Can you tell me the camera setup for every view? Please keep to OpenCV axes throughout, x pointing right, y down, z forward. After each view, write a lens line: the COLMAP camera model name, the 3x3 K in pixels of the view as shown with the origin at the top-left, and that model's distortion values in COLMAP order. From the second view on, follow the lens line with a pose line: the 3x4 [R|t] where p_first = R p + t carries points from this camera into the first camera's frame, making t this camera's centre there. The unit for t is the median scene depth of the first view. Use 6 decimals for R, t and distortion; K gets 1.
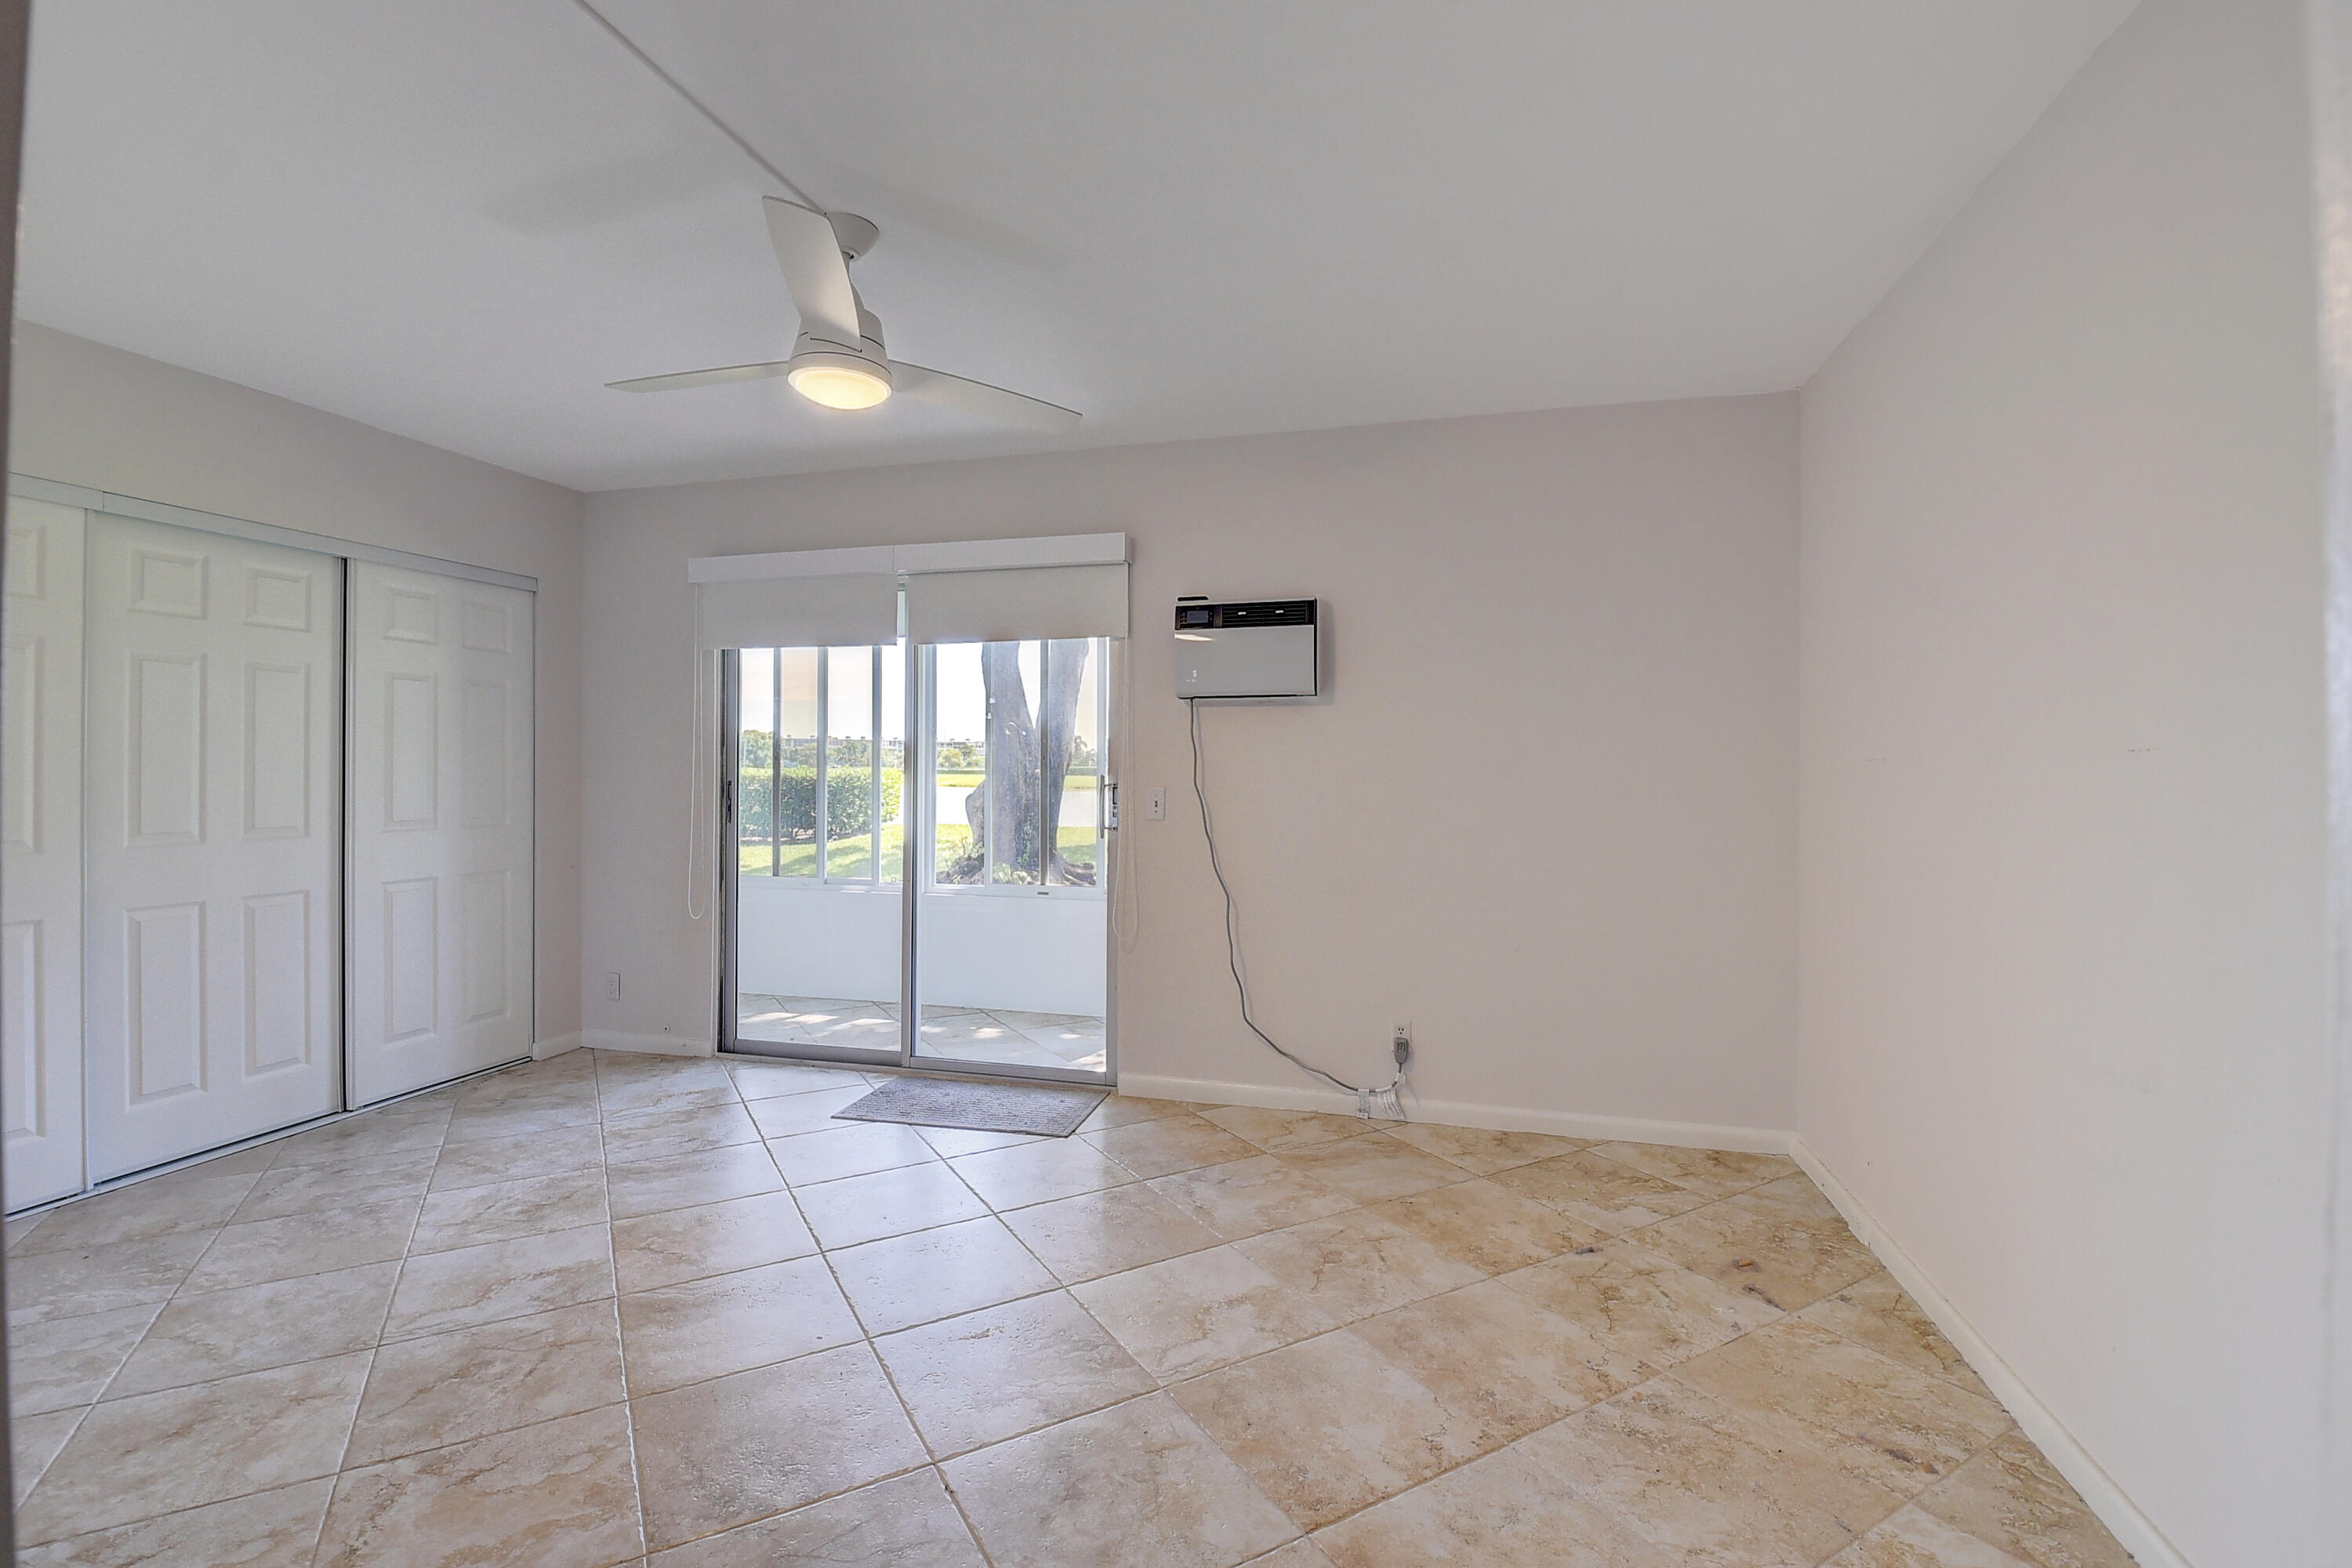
lens RADIAL K [[1048.7, 0, 1161.1], [0, 1048.7, 776.2], [0, 0, 1]] dist [-0.016214, -0.007343]
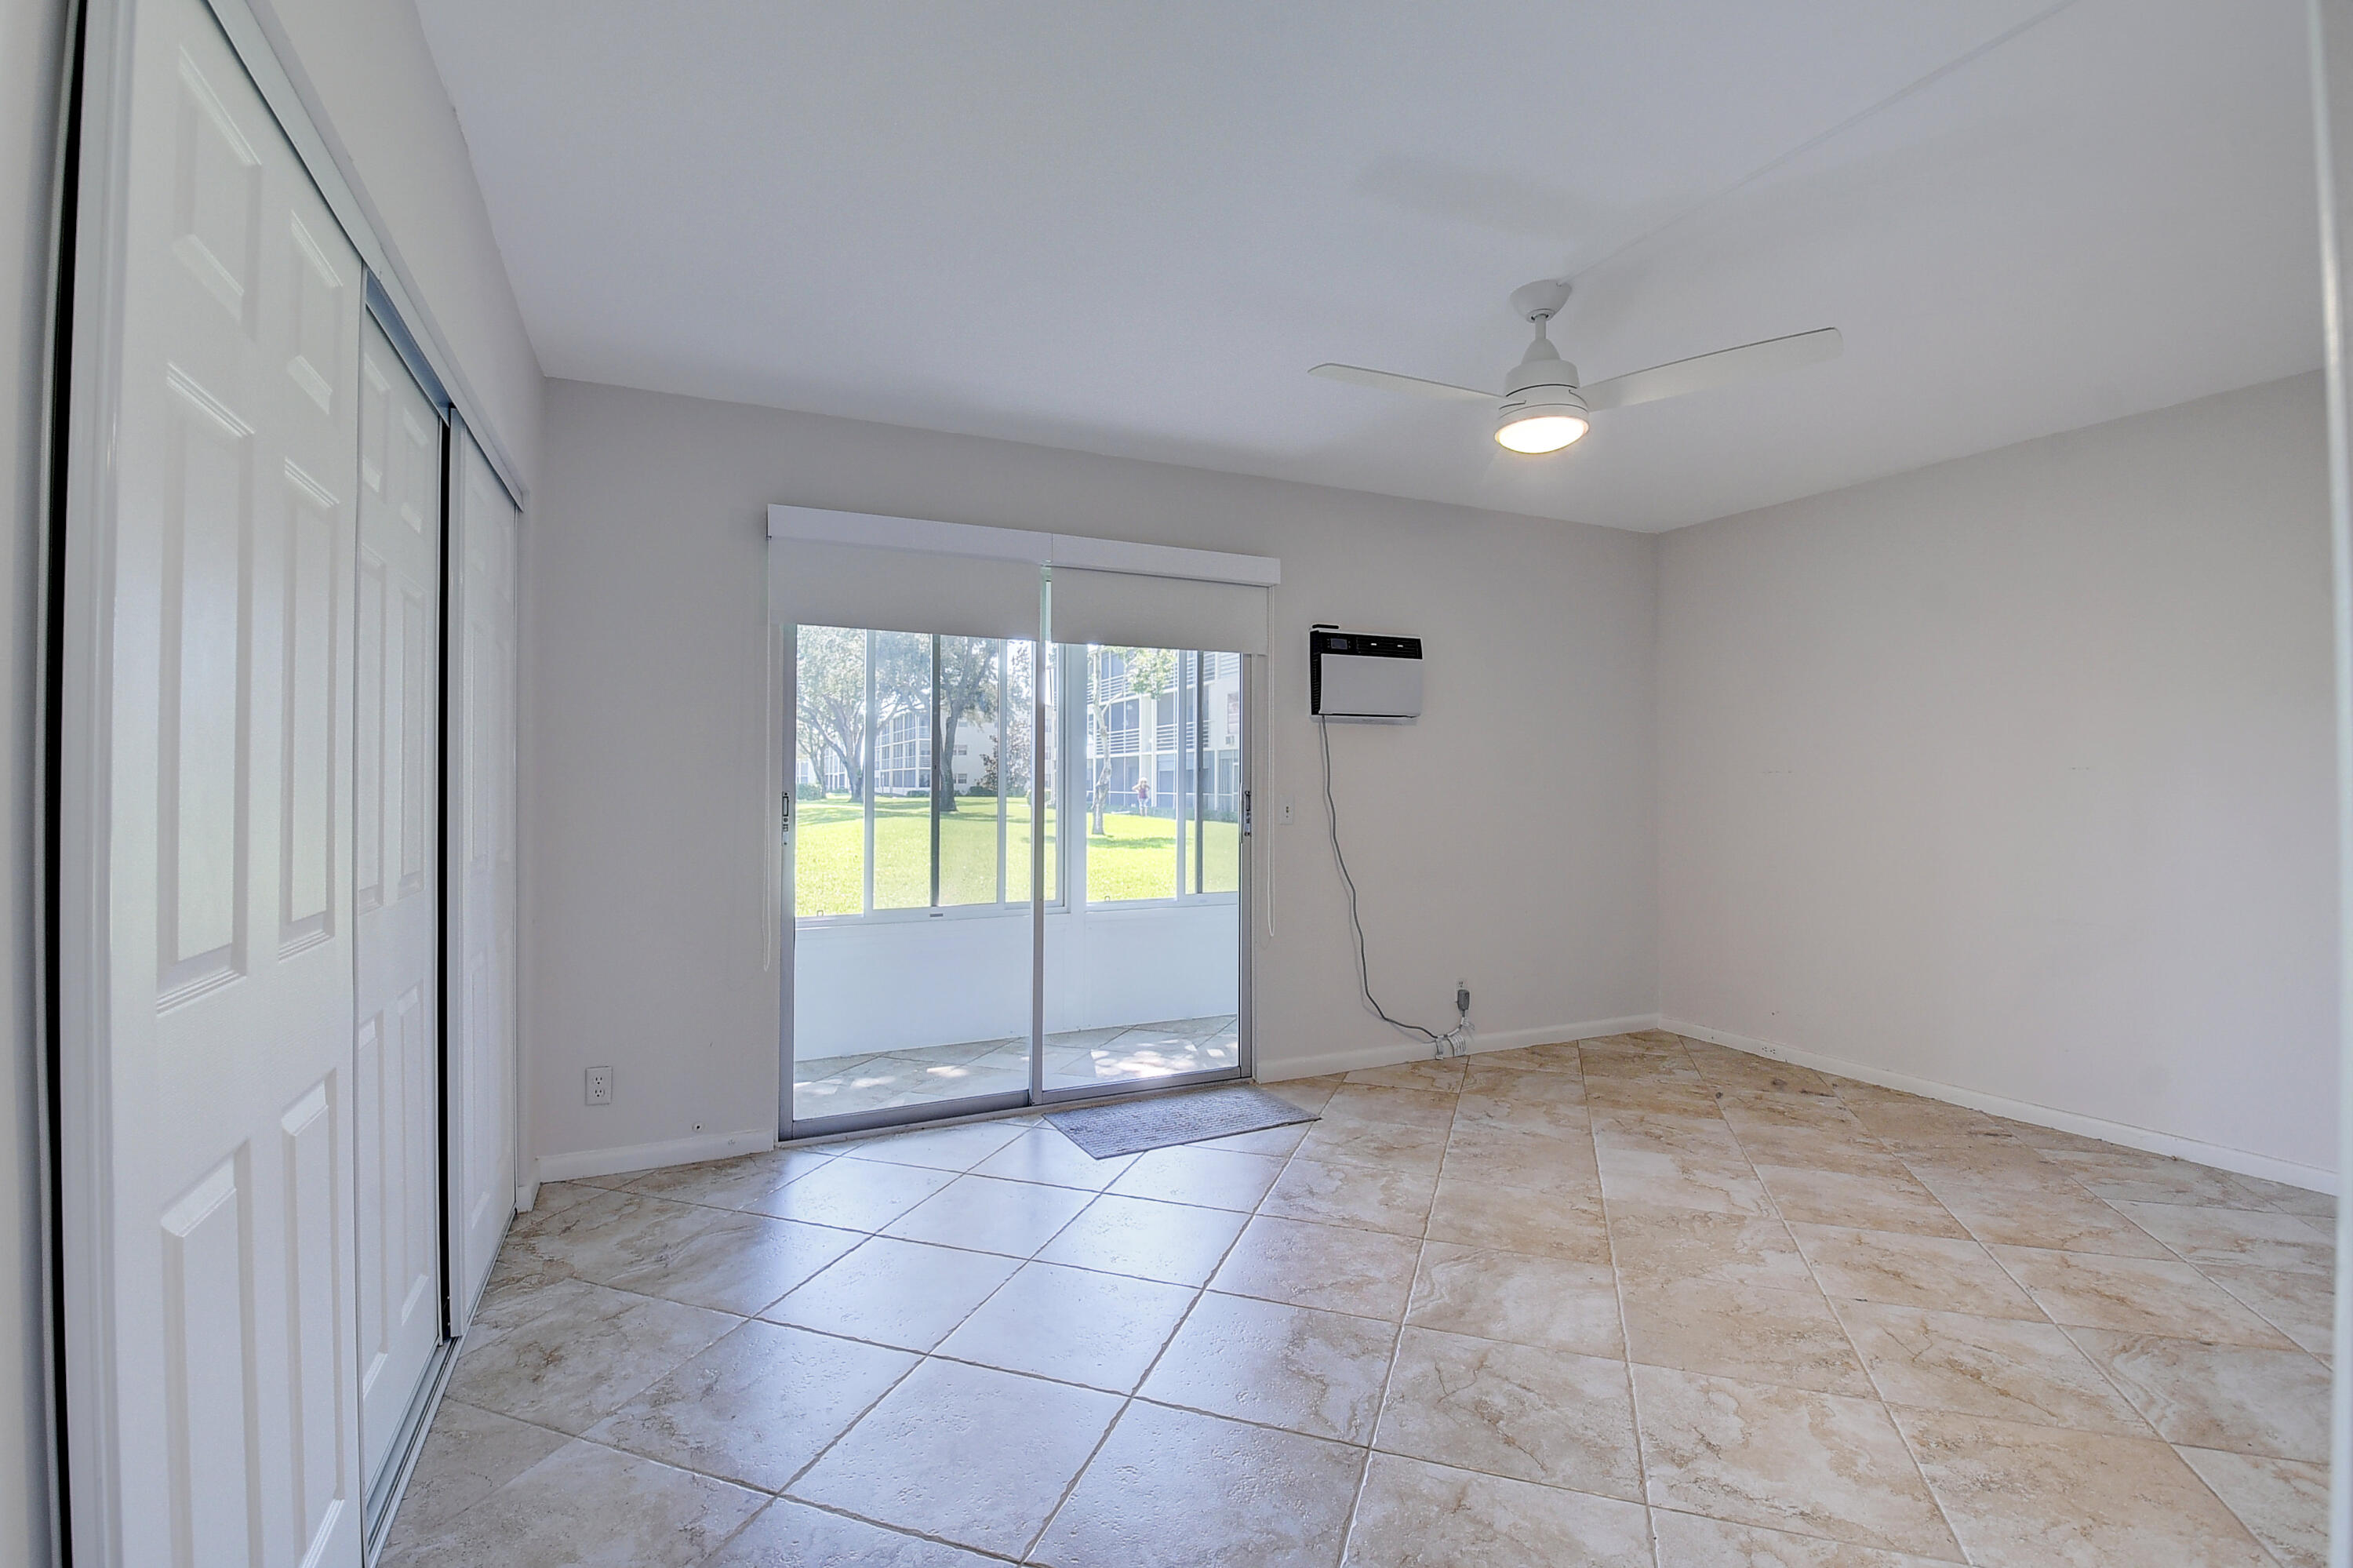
lens RADIAL K [[1049.2, 0, 1167.2], [0, 1049.2, 784.5], [0, 0, 1]] dist [-0.016214, -0.007343]
pose [[0.763778, -0.005352, 0.645457, -0.843938], [0.005982, 0.999981, 0.001213, -0.002234], [-0.645452, 0.002935, 0.763796, 0.256947]]
